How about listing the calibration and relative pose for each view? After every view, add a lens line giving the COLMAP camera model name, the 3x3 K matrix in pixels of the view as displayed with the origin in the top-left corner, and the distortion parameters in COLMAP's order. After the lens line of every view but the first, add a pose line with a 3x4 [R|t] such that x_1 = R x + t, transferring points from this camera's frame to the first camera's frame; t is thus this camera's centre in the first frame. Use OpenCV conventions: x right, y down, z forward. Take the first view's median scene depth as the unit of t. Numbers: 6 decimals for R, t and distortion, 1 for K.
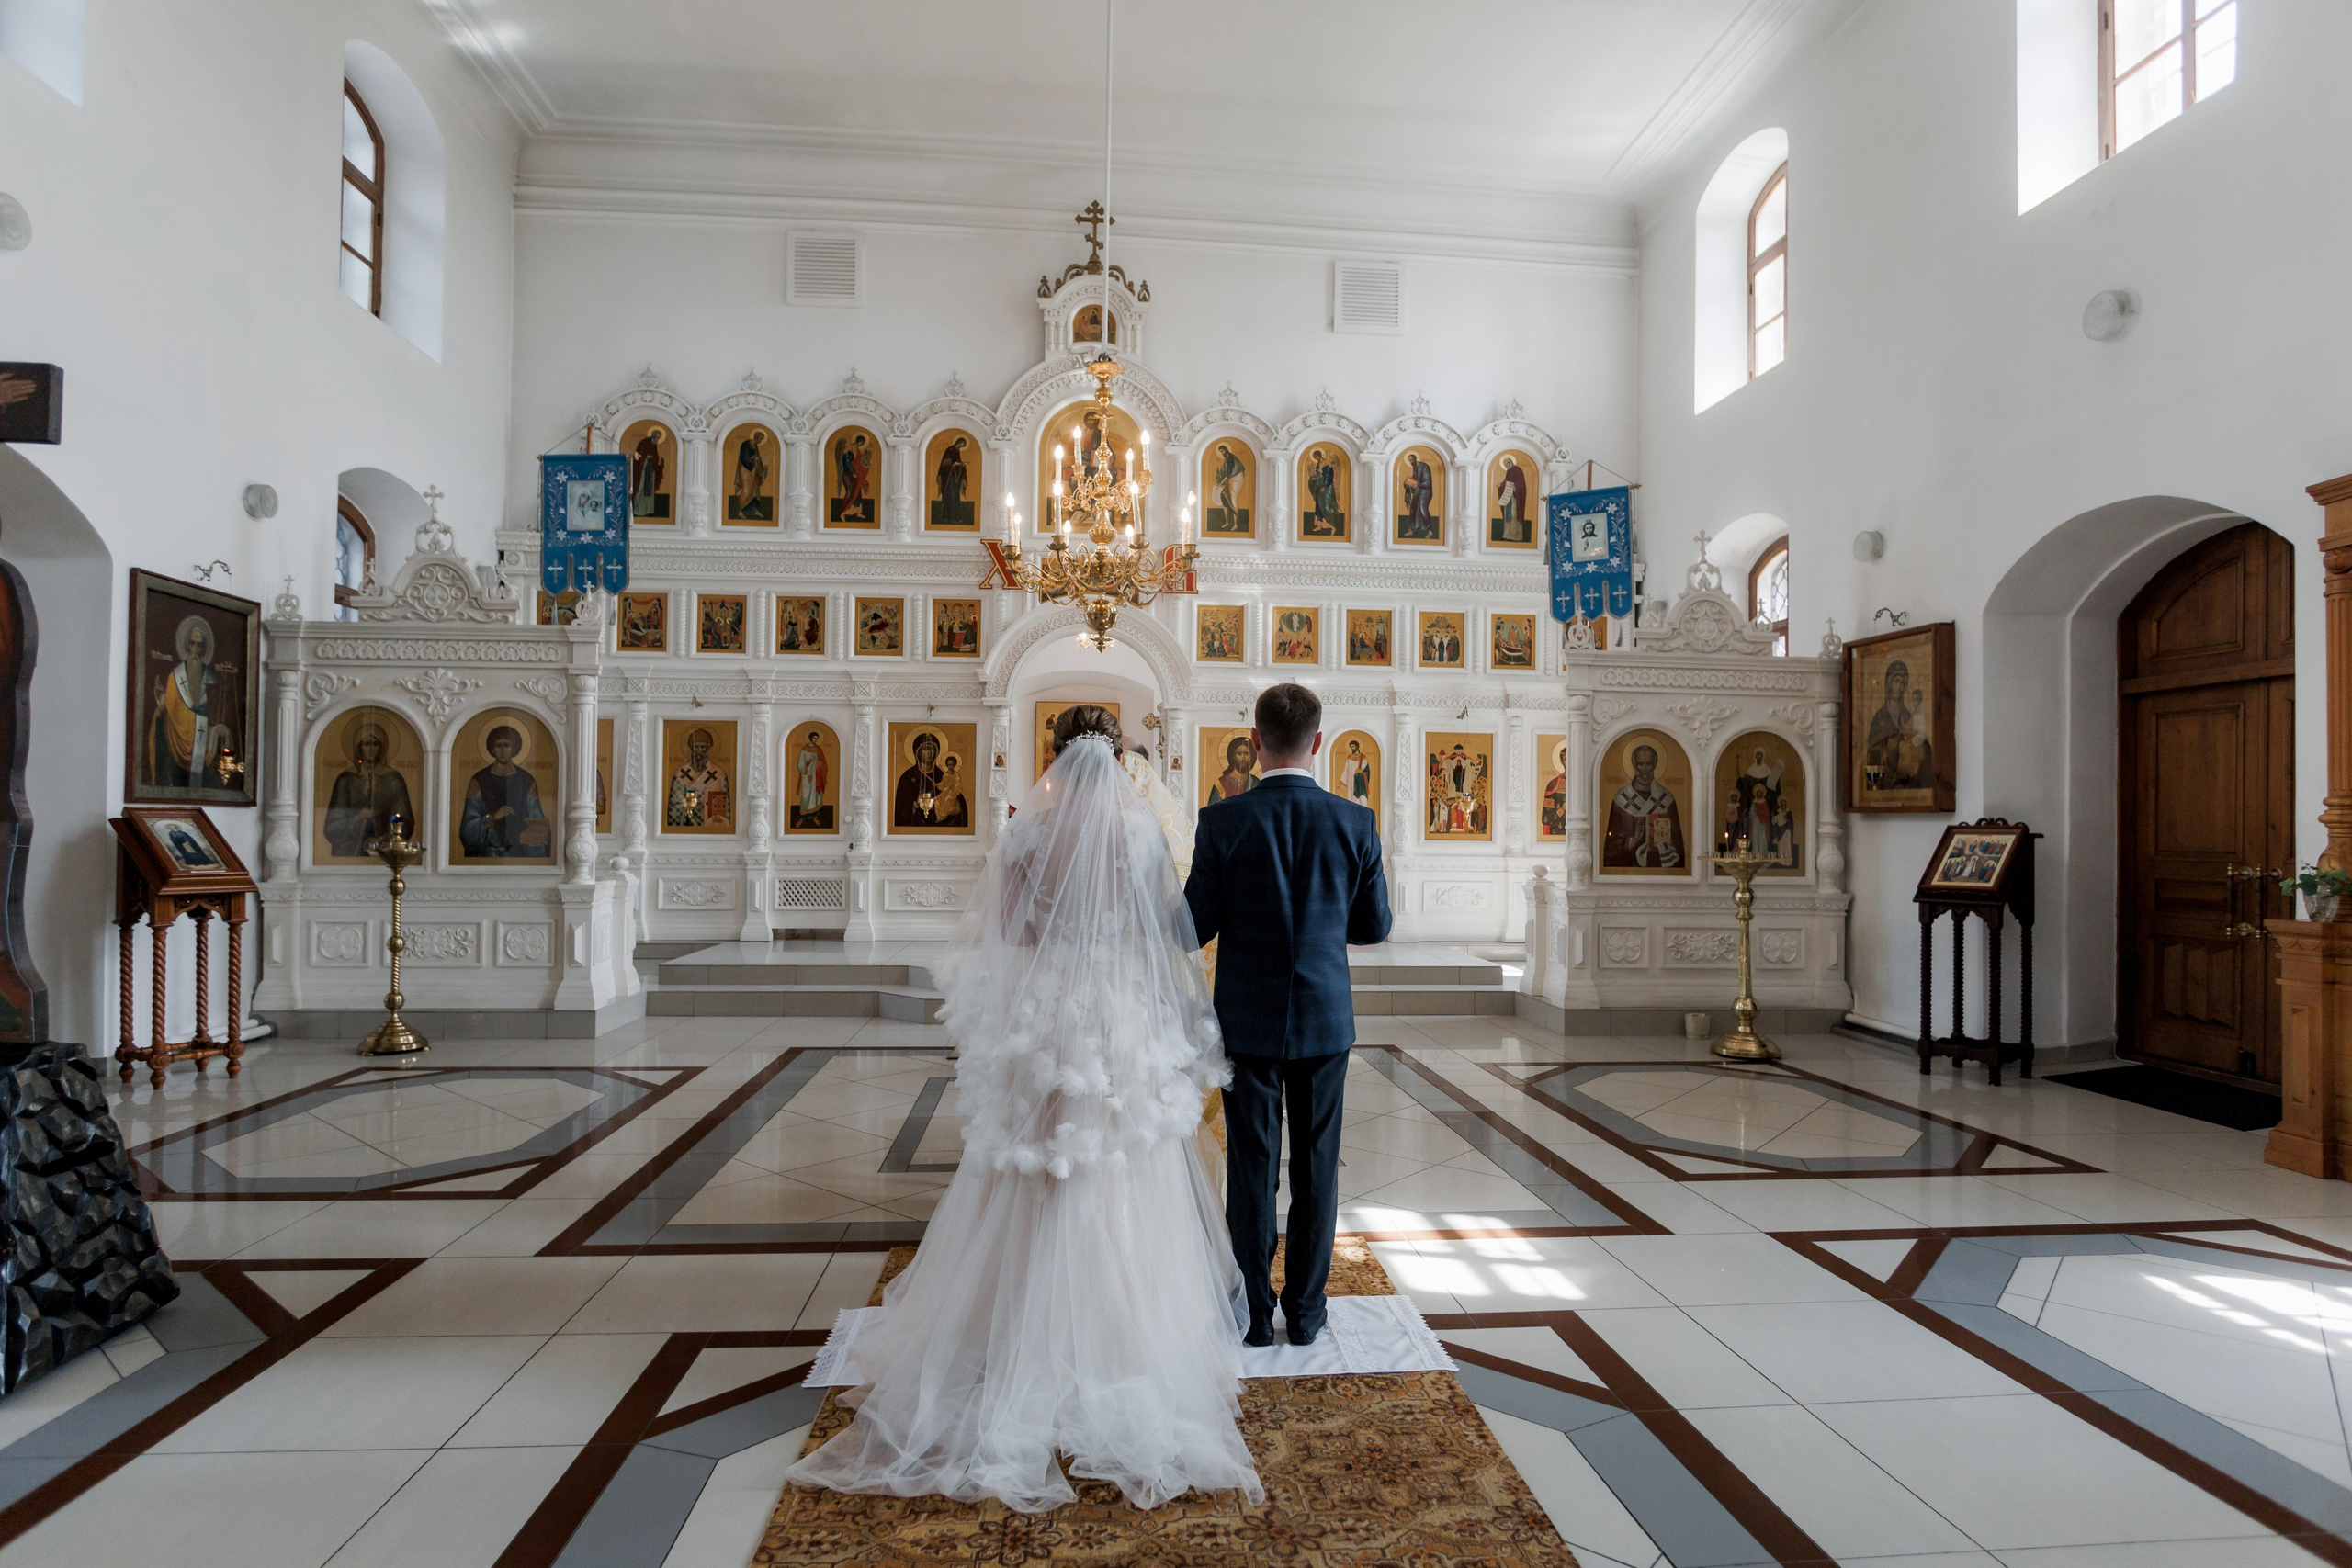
lens RADIAL K [[1267.5, 0, 1176.3], [0, 1267.5, 815.3], [0, 0, 1]] dist [-0.023608, 0.002351]
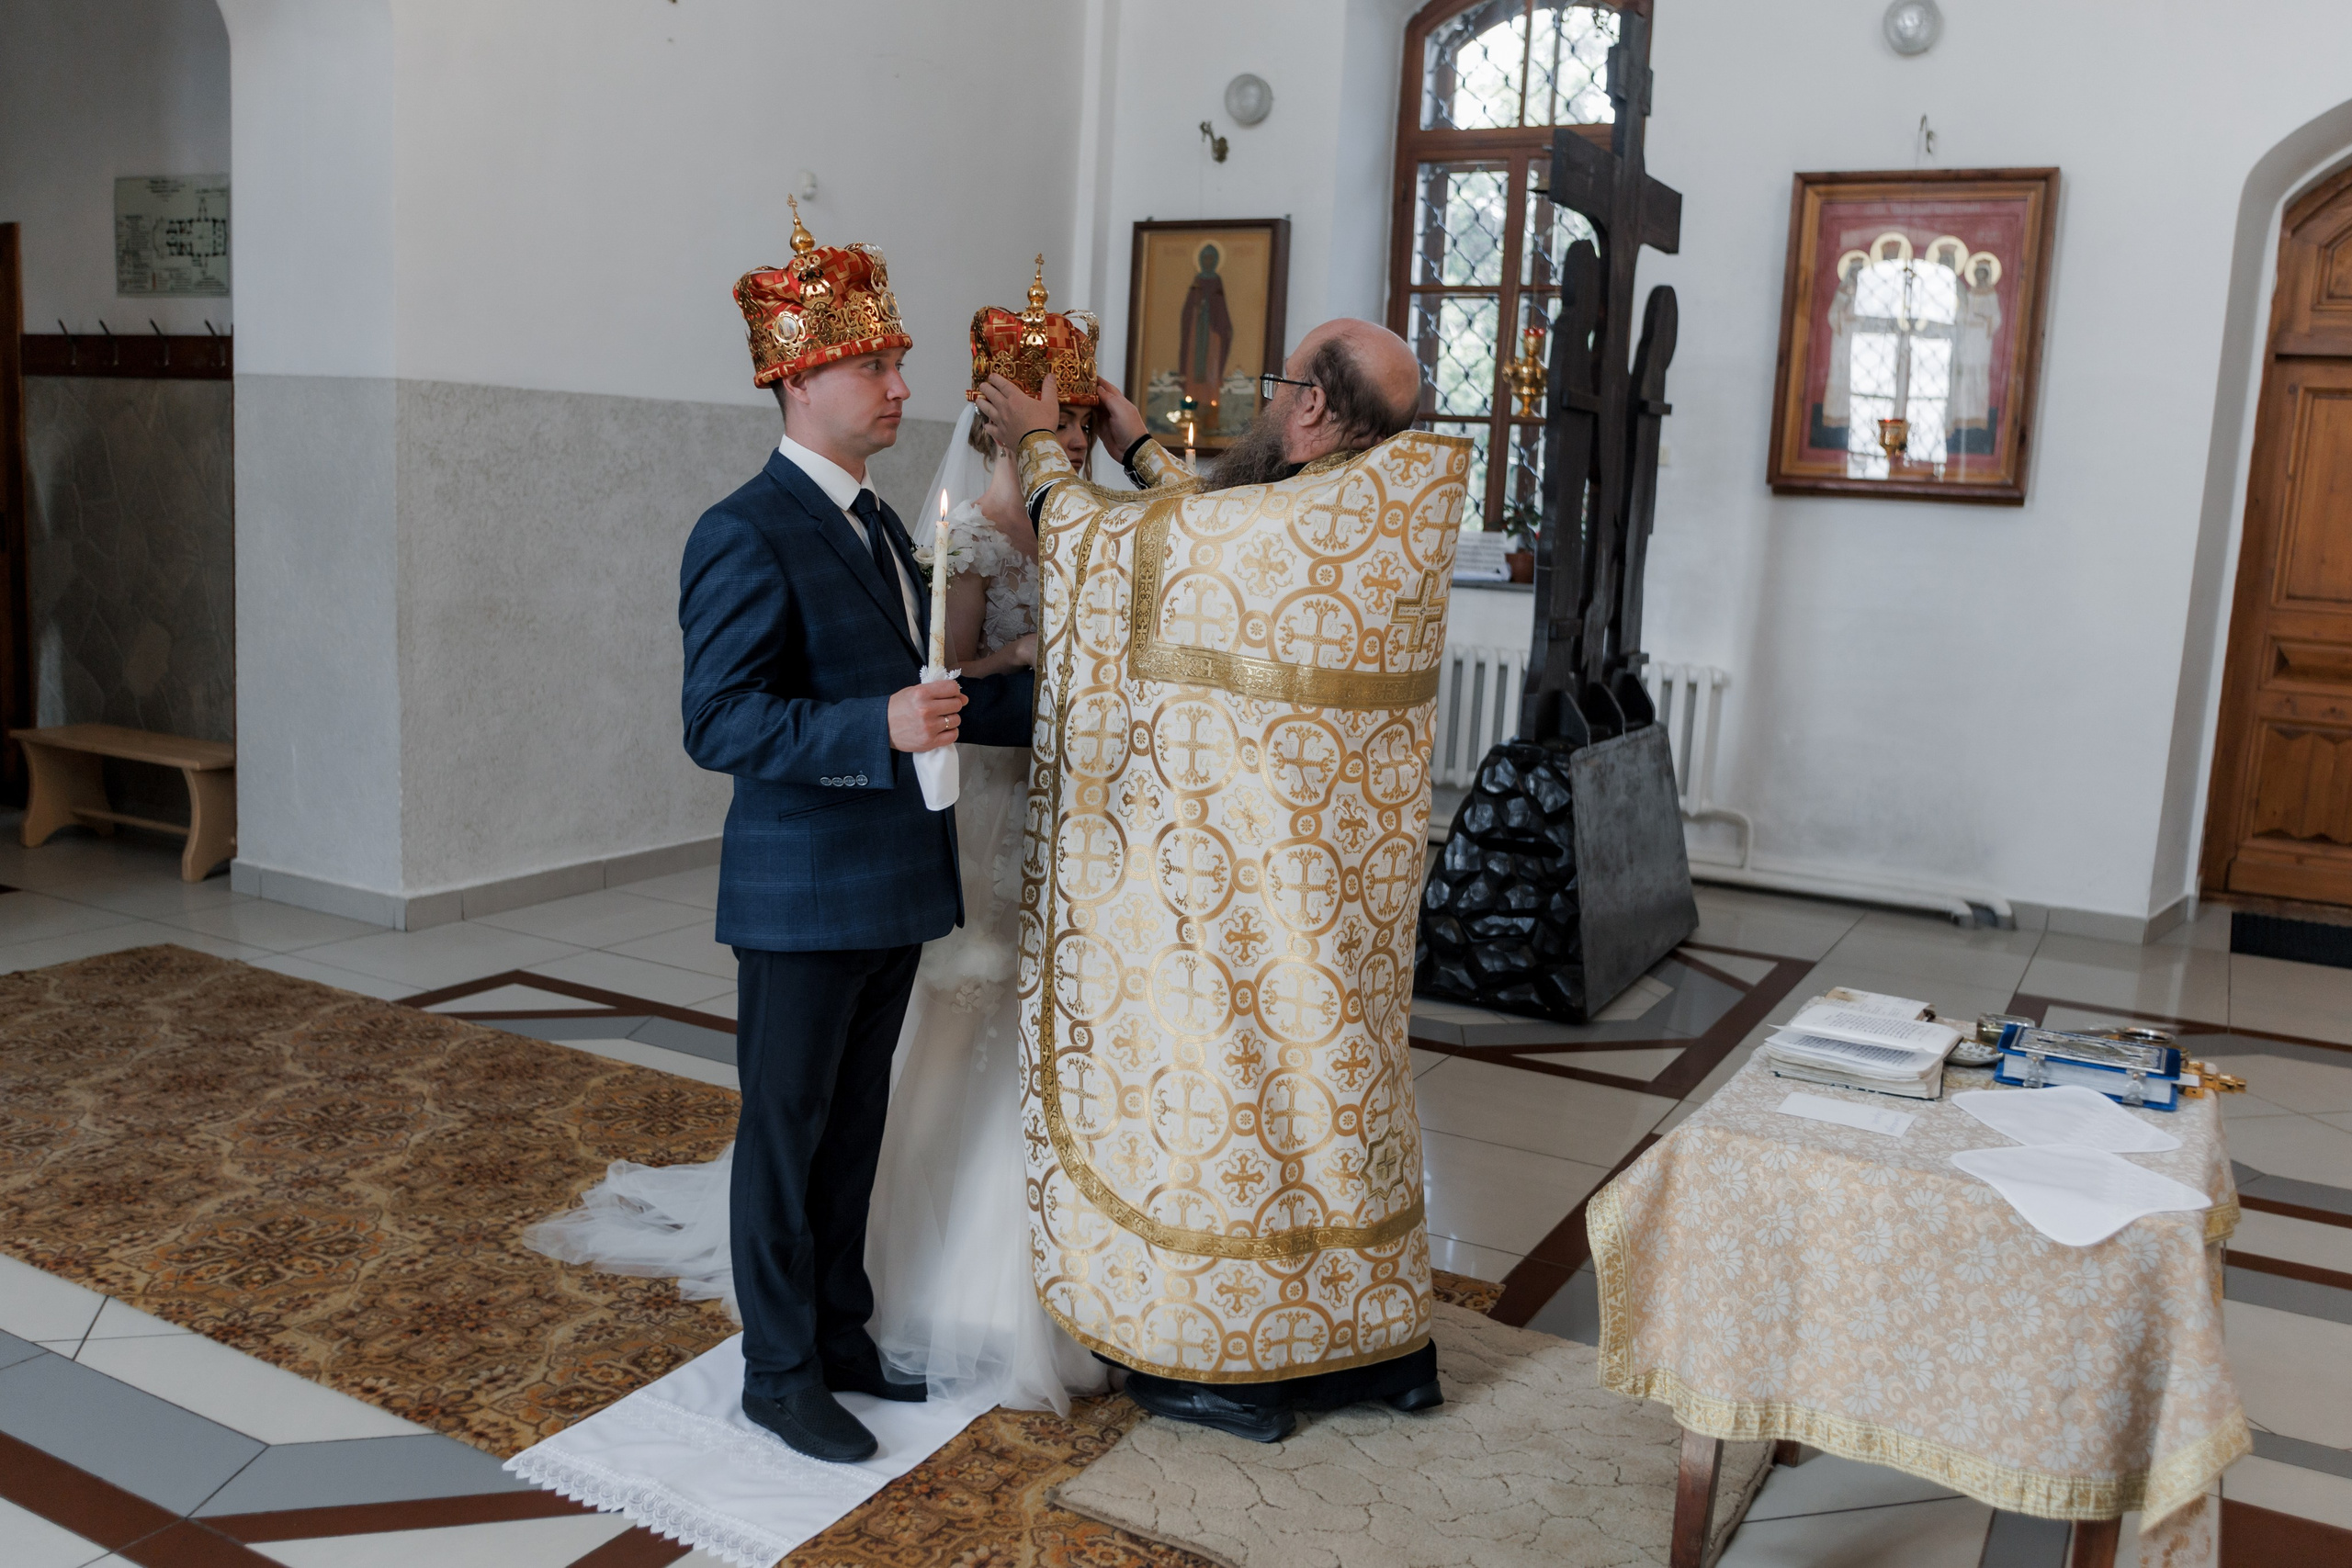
lens RADIAL K [[1965.0, 0, 1168.0], [0, 1965.0, 781.5], [0, 0, 1]] dist [-0.035142, 0.017363]
pose [[-0.550267, 0.089175, -0.830213, 0.242772], [-0.052149, 0.988669, 0.140760, -0.005552], [0.833359, 0.120751, -0.539382, 0.533876]]
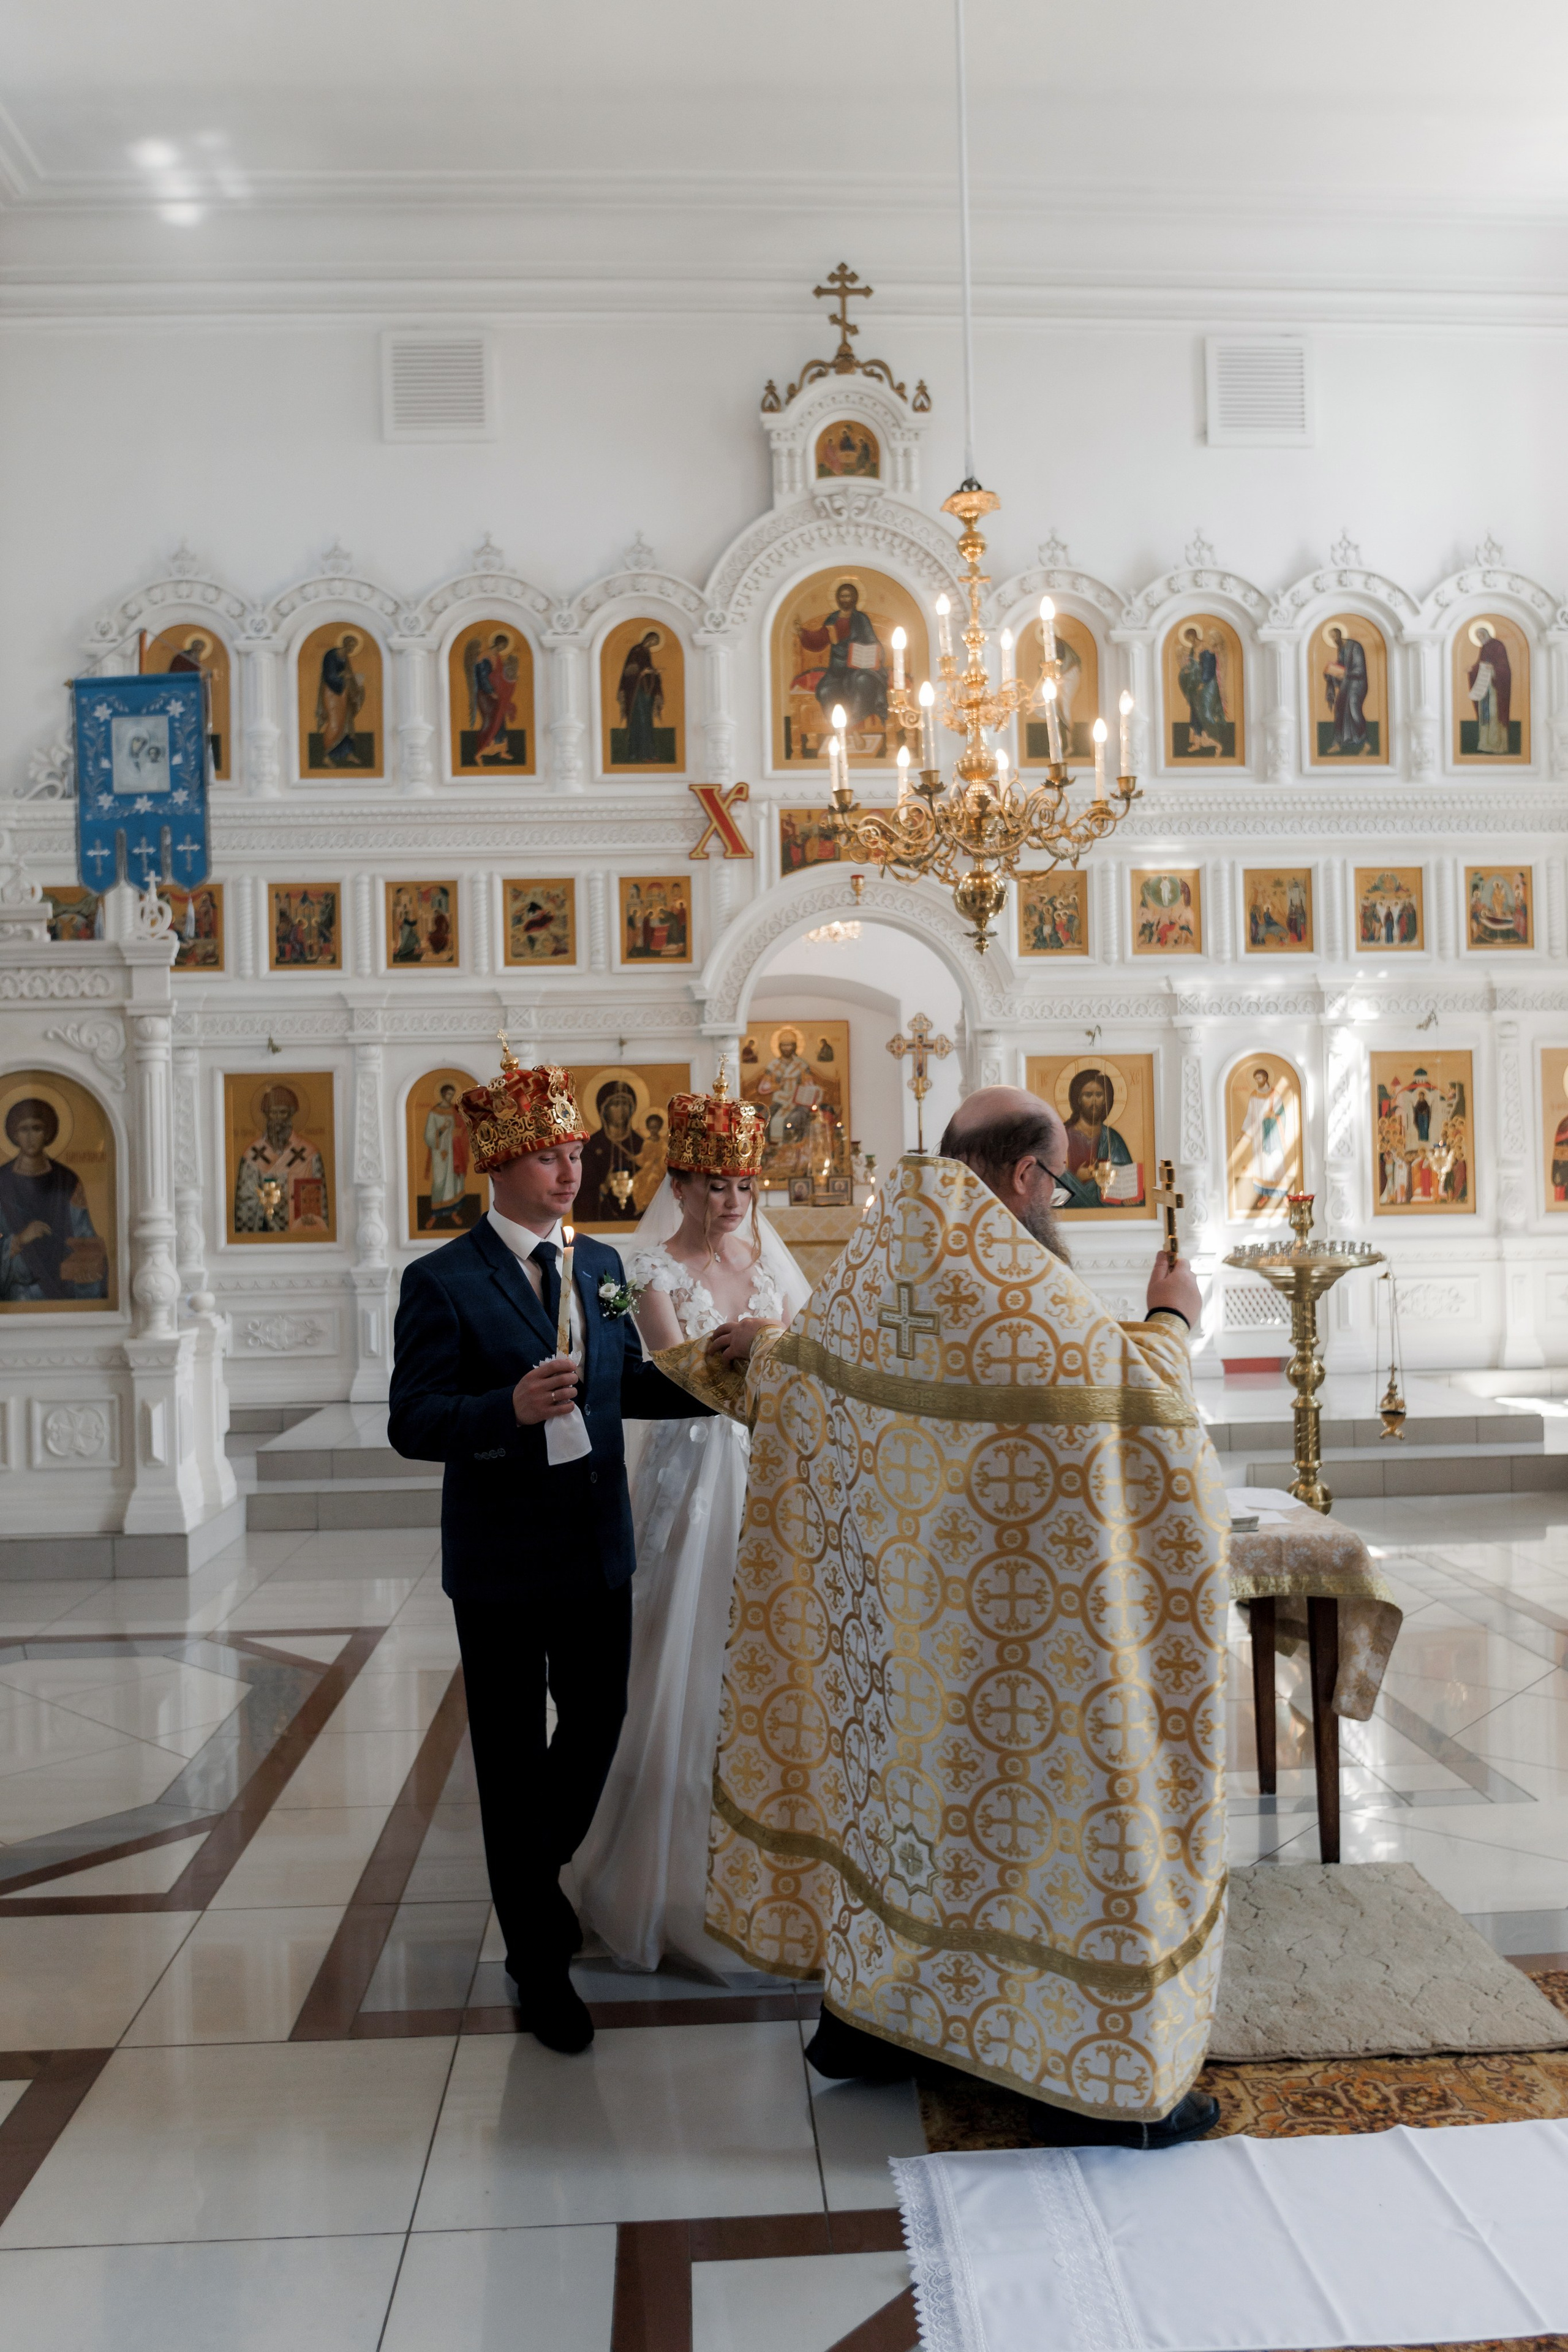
lens RADIAL K [[1795.7, 0, 762.4], [0, 1795.7, 1176.4], [0, 0, 1]] dist [-0.011128, -0.029975]
pose [[0.998701, -0.033098, -0.038743, -0.096529], [0.033257, 0.999441, 0.003458, -0.017092], [0.038607, -0.004742, 0.999243, 0.071792]]
